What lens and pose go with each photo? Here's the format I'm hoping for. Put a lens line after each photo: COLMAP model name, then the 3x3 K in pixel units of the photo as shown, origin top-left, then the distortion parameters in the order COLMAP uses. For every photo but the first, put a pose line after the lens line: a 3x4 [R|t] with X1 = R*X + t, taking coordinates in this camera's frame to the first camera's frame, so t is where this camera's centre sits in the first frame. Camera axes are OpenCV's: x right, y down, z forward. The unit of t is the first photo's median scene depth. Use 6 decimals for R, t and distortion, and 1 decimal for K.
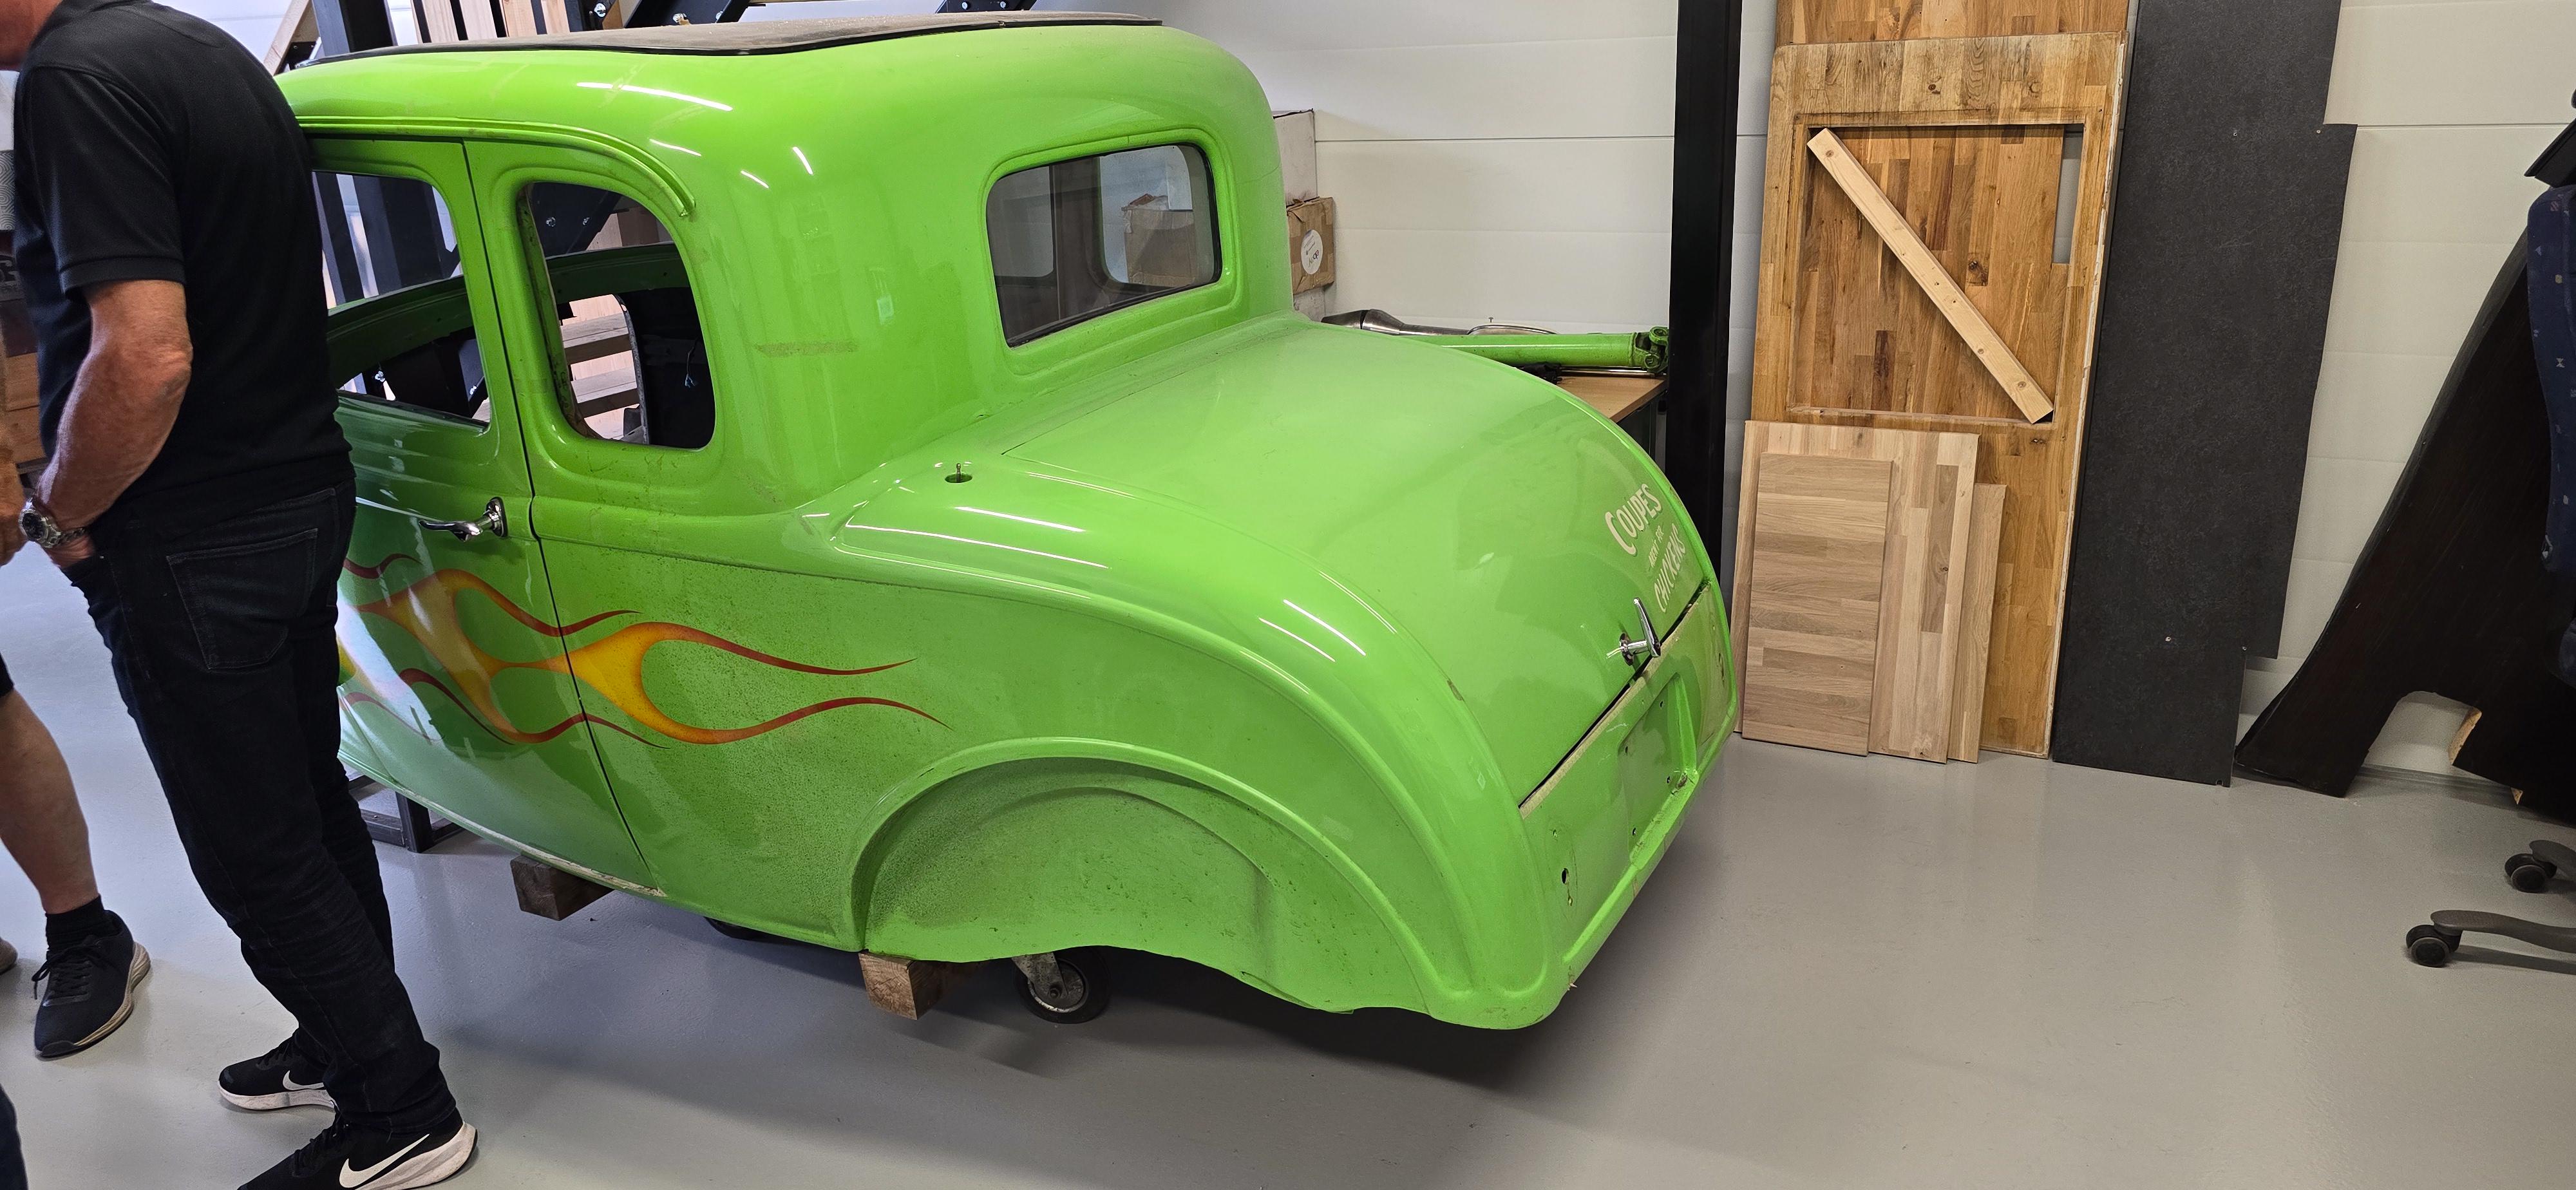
lens RADIAL K [[1700.6, 0, 1242.8], [0, 1700.6, 569.2], [0, 0, 1]] dist [0.079342, -0.086640]
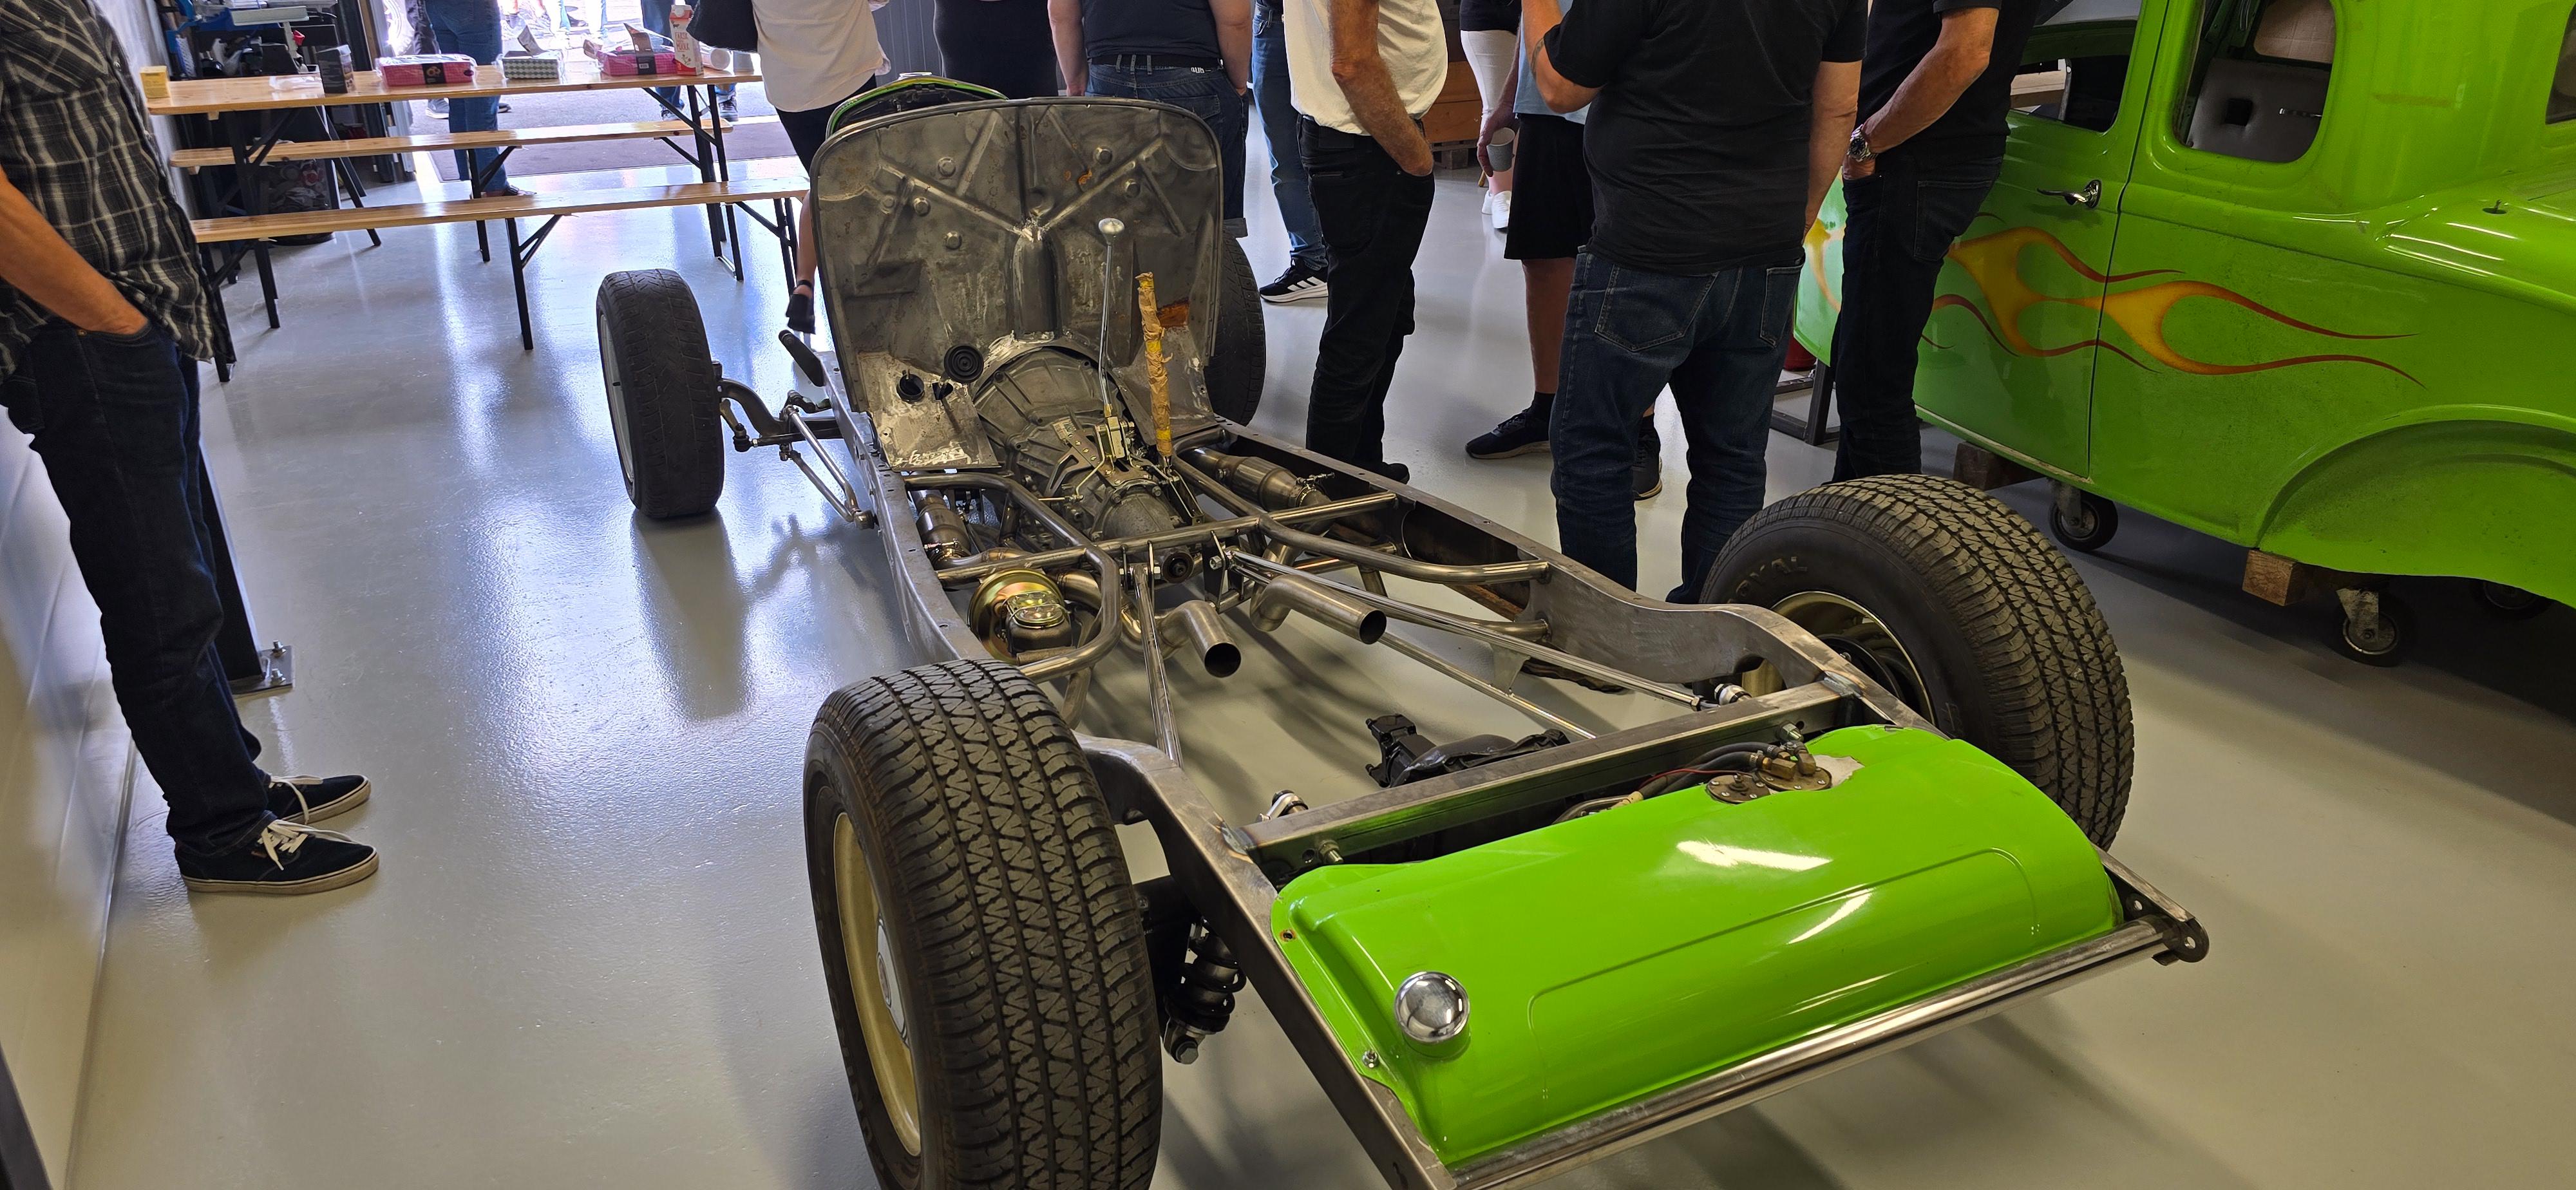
lens RADIAL K [[1700.6, 0, 1242.8], [0, 1700.6, 569.2], [0, 0, 1]] dist [0.079342, -0.086640]
pose [[0.833481, 0.263060, -0.485910, -0.231155], [-0.208745, 0.964138, 0.163900, 0.189700], [0.511600, -0.035176, 0.858503, -0.666670]]
